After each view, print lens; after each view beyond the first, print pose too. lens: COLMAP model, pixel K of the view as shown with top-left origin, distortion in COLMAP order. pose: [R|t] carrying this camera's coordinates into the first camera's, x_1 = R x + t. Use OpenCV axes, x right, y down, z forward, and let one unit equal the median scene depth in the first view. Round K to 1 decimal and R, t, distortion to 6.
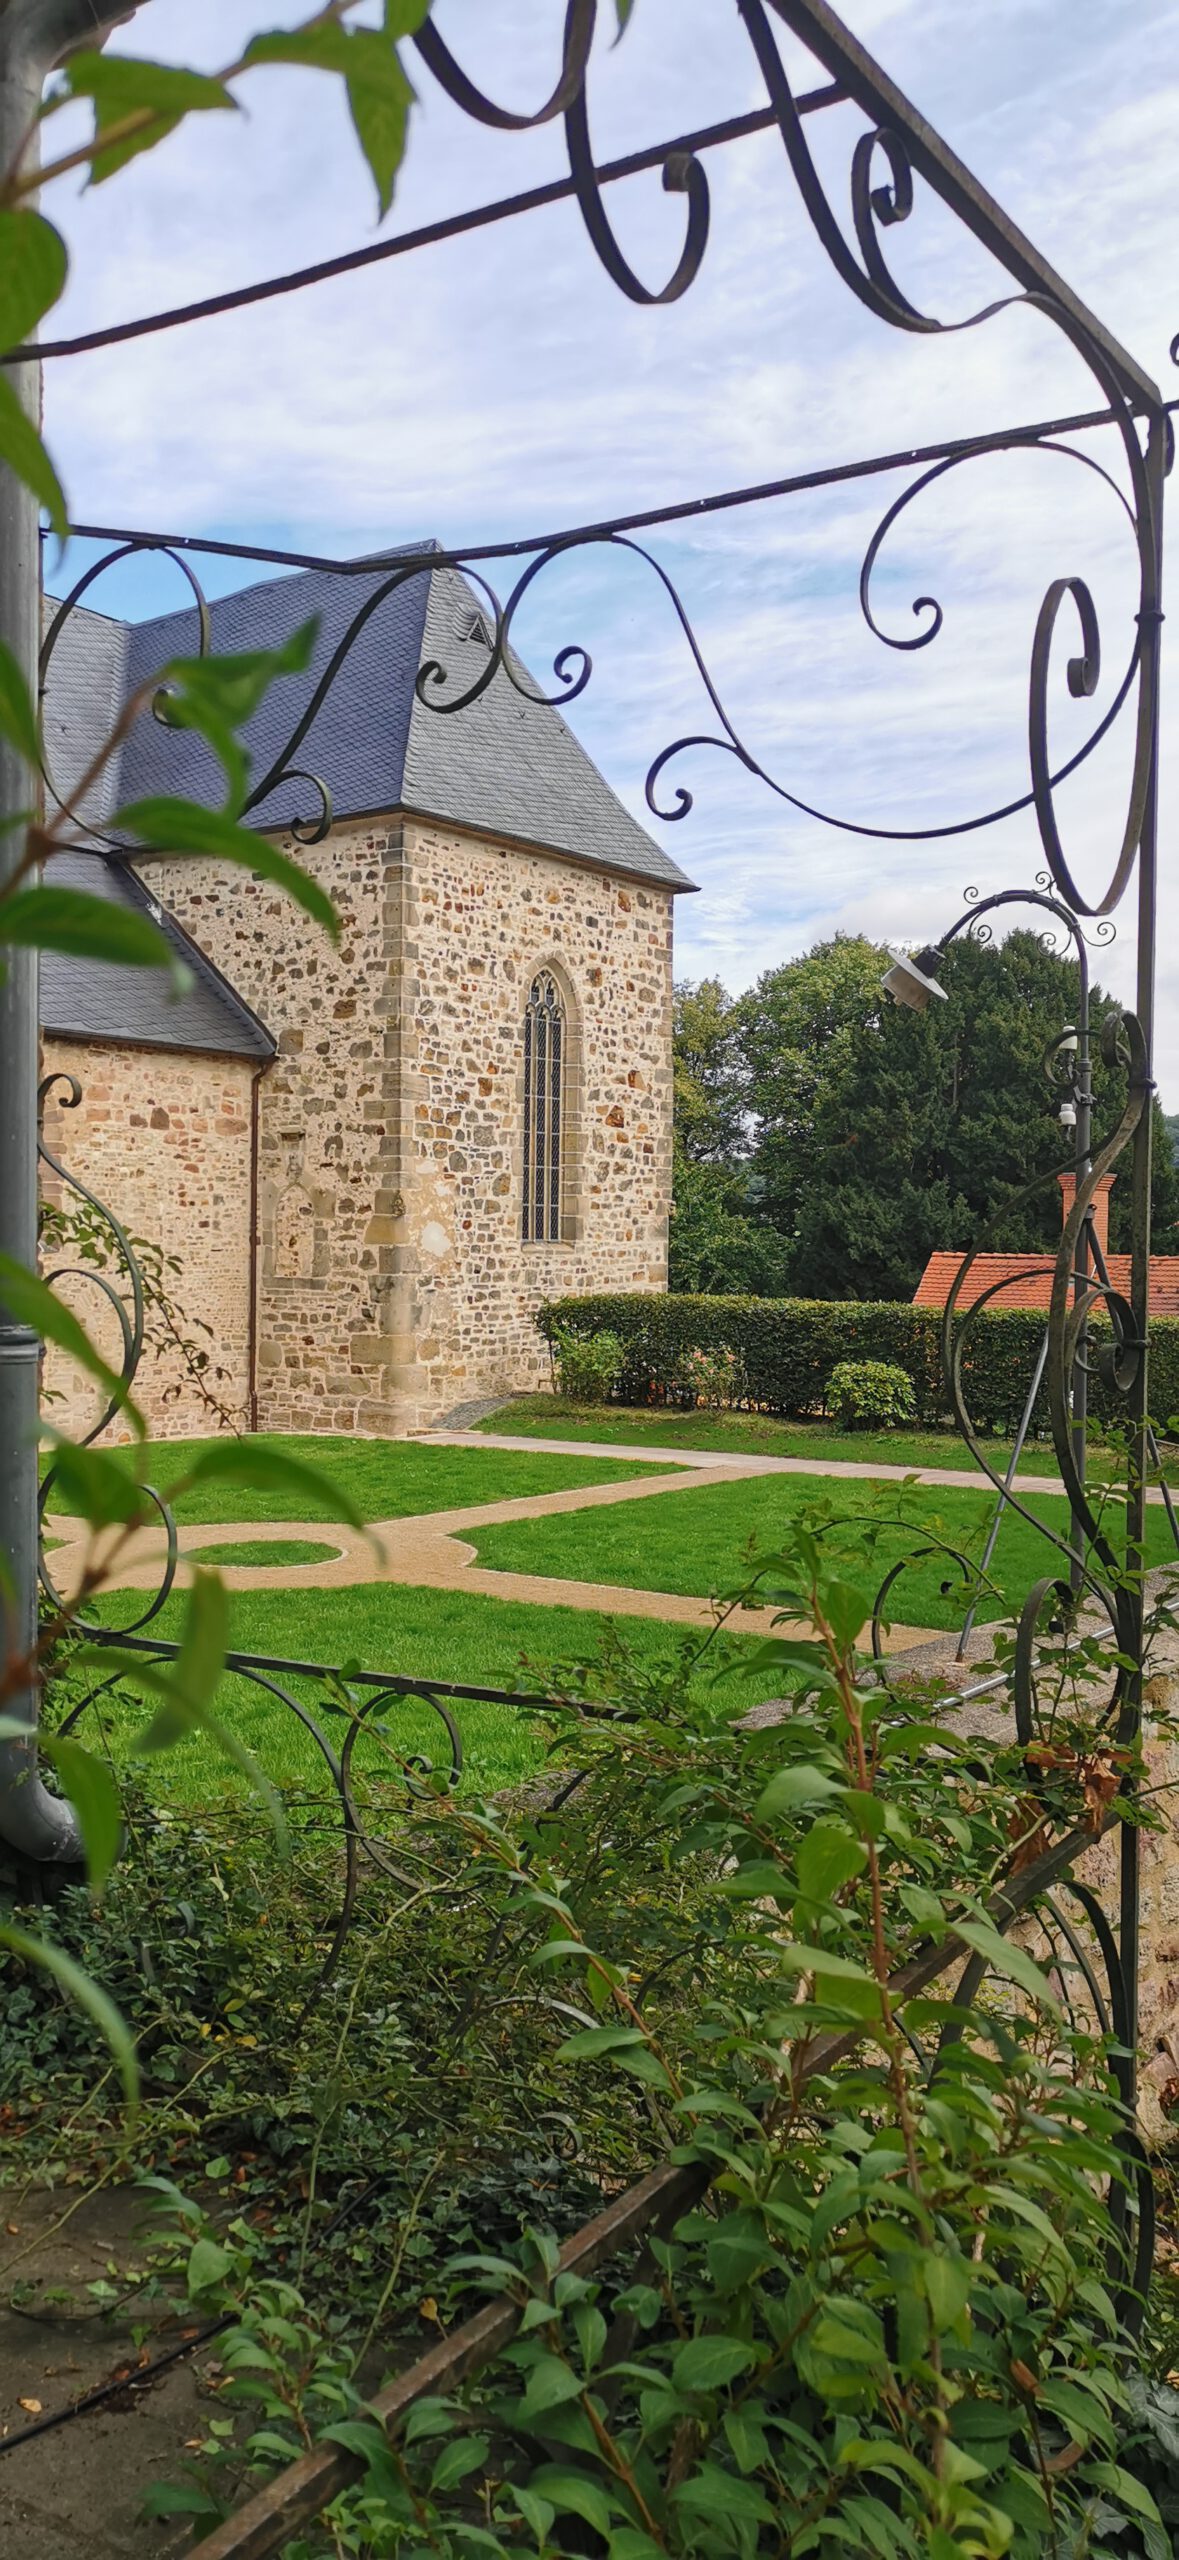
lens RADIAL K [[1947.7, 0, 589.5], [0, 1947.7, 1280.0], [0, 0, 1]] dist [0.071363, -0.075449]
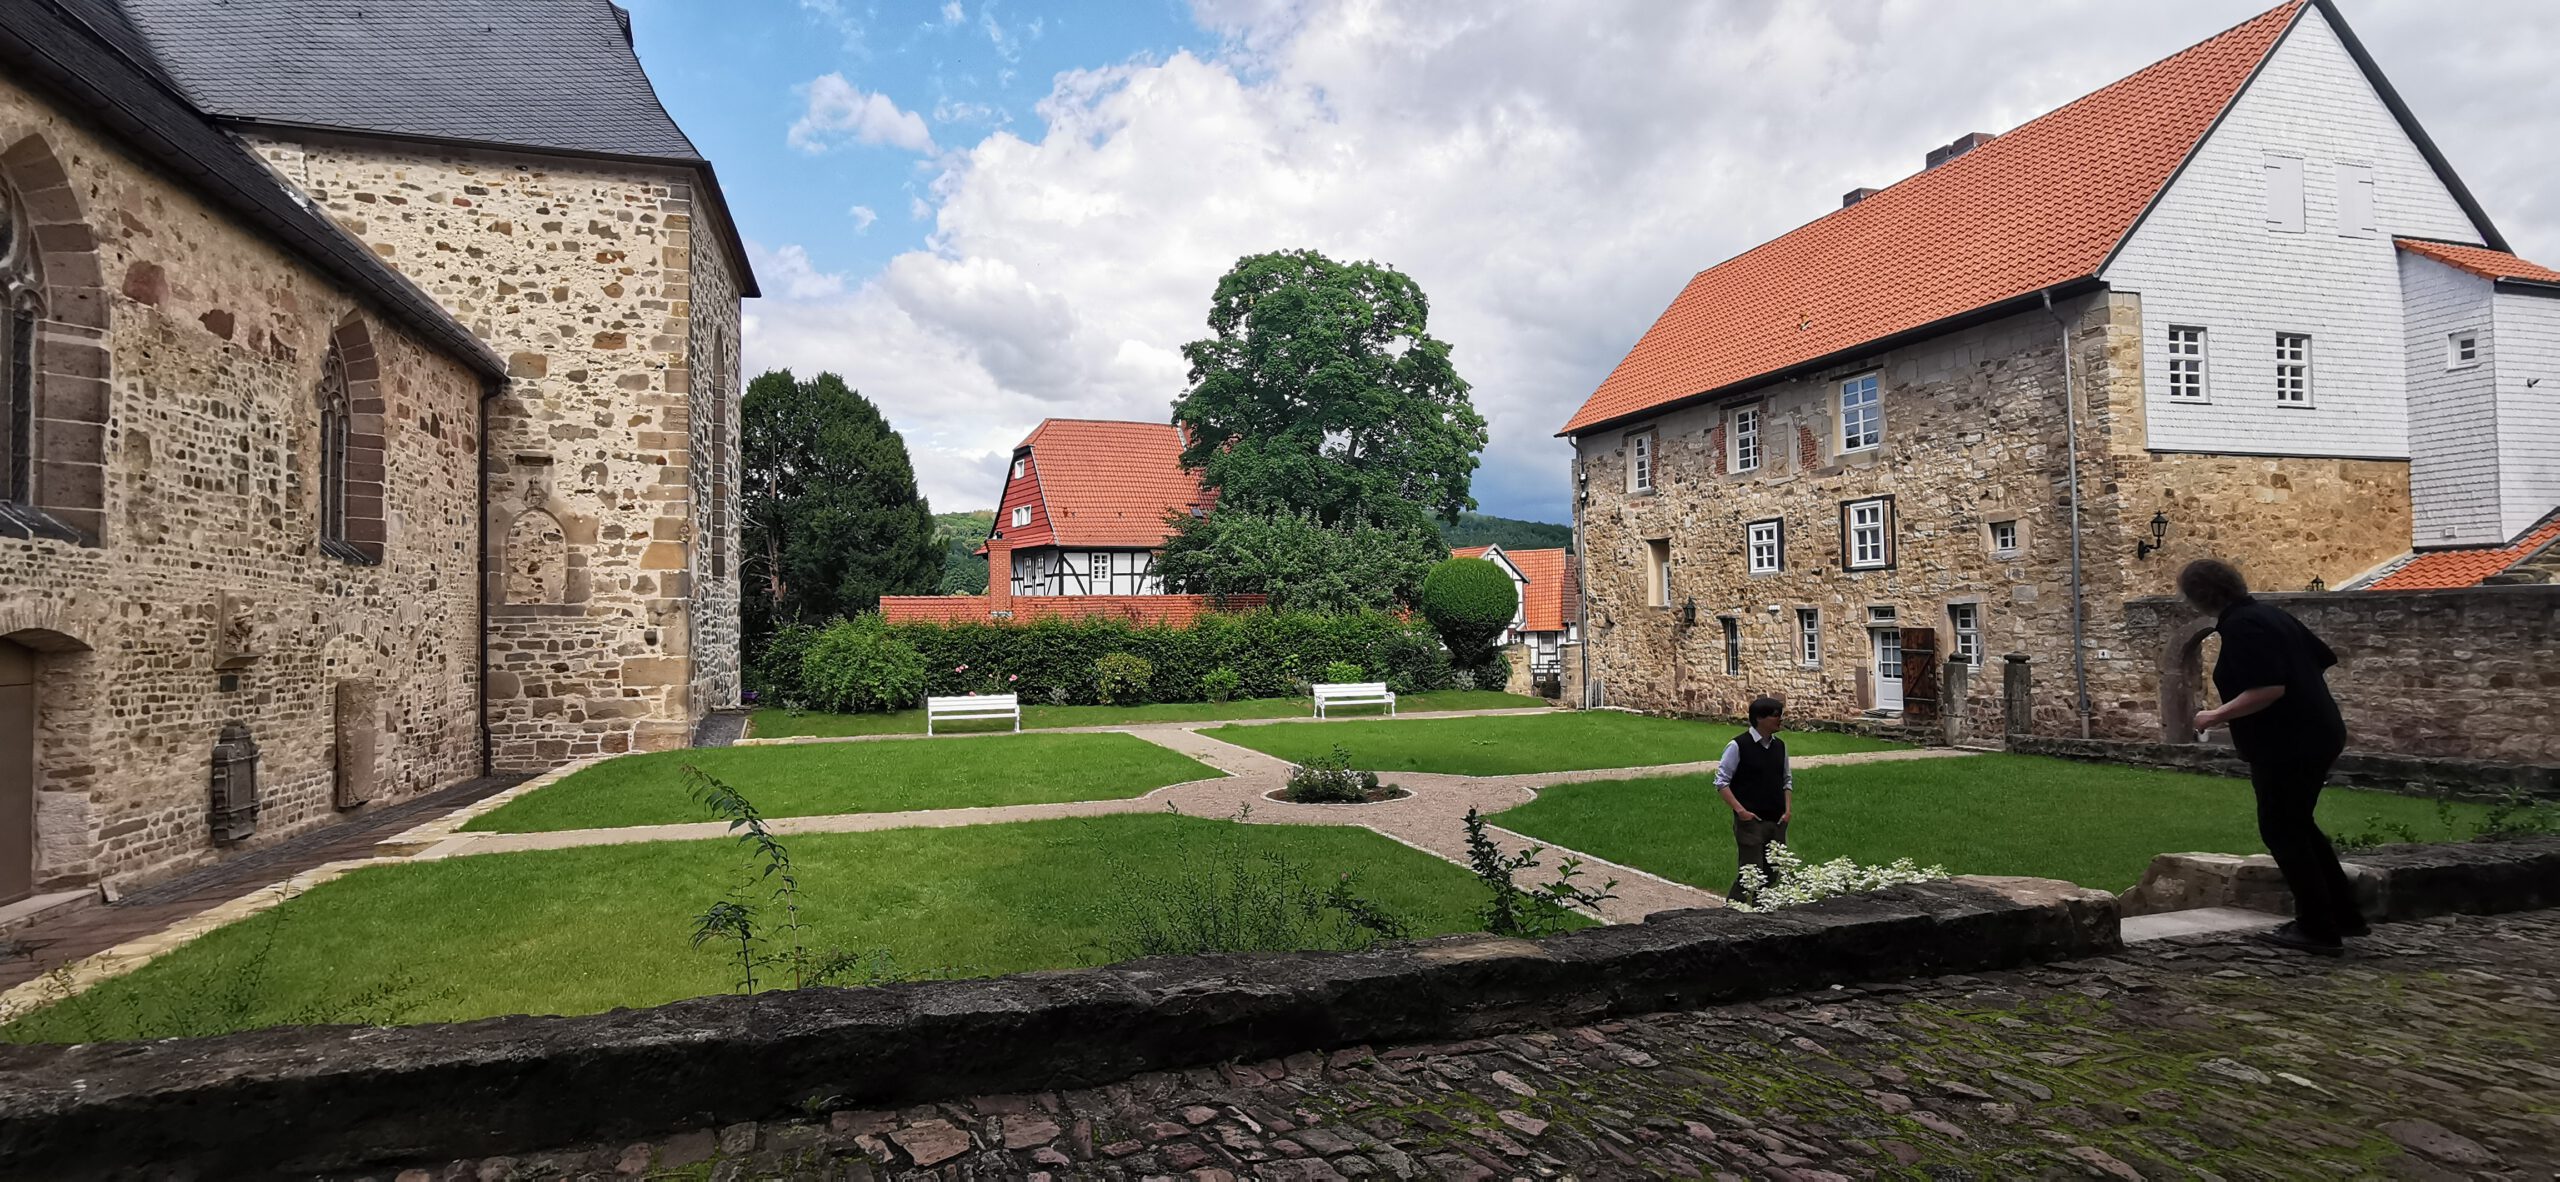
lens RADIAL K [[1217.8, 0, 1280.0], [0, 1217.8, 591.0], [0, 0, 1]] dist [-0.038544, 0.050214]
pose [[0.607357, 0.004354, 0.794417, -0.412504], [0.036452, 0.998779, -0.033343, 0.026150], [-0.793593, 0.049209, 0.606456, 0.341226]]
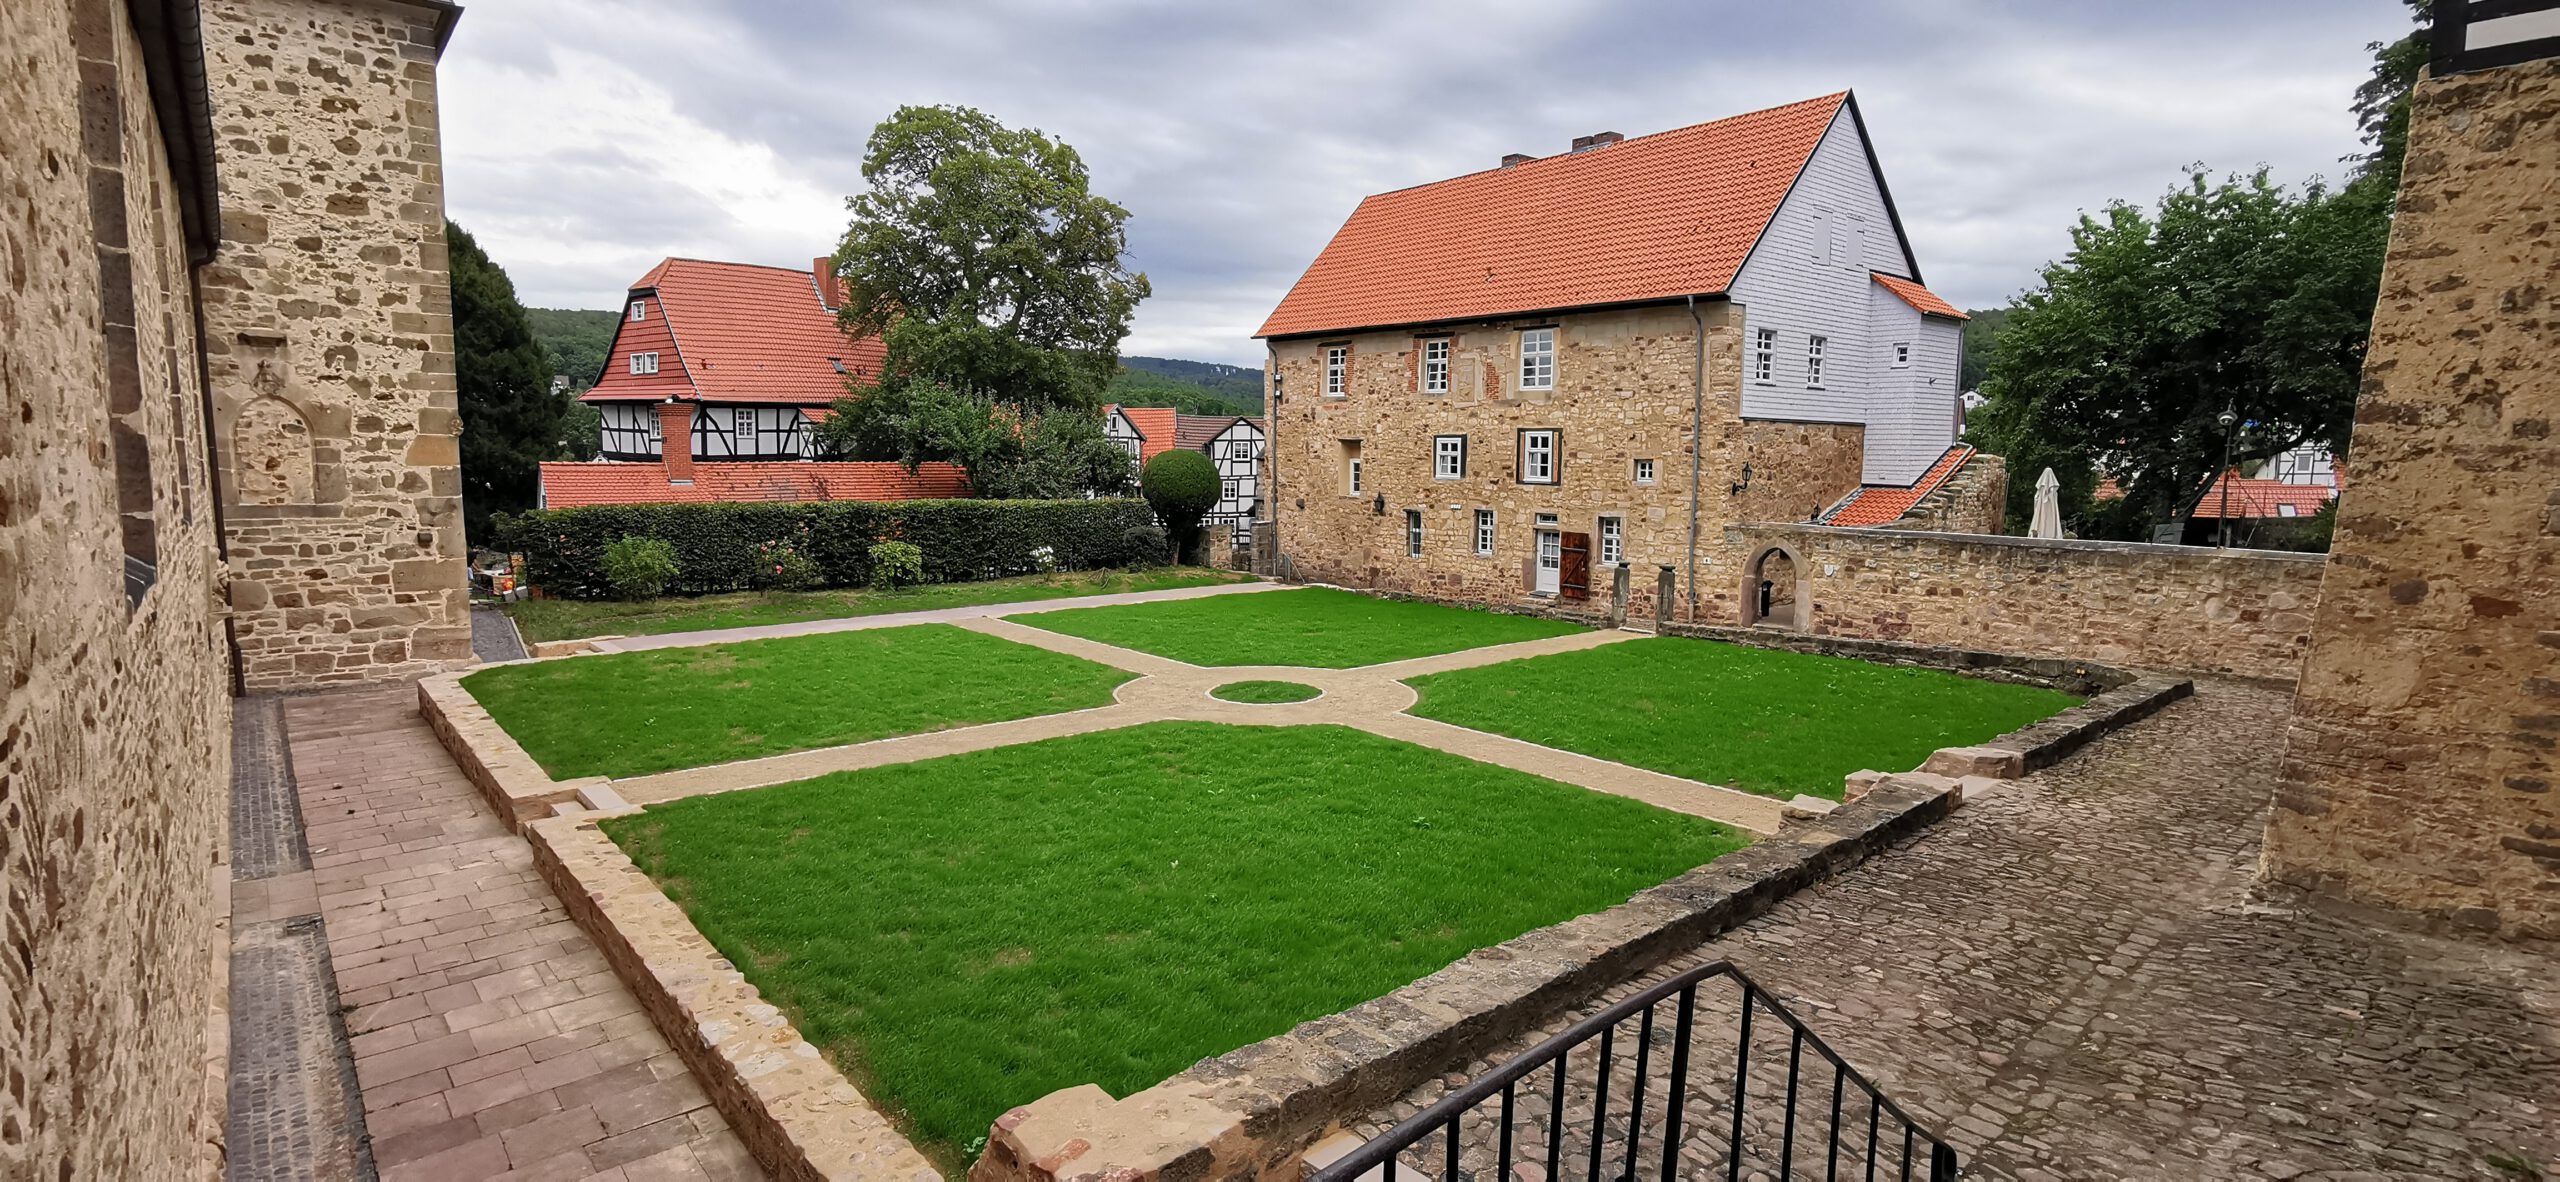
lens RADIAL K [[1208.4, 0, 1280.0], [0, 1208.4, 591.0], [0, 0, 1]] dist [-0.017287, 0.018101]
pose [[0.266574, -0.116499, 0.956748, -0.561891], [0.012335, 0.992999, 0.117476, -0.021171], [-0.963735, -0.019515, 0.266145, 0.428918]]
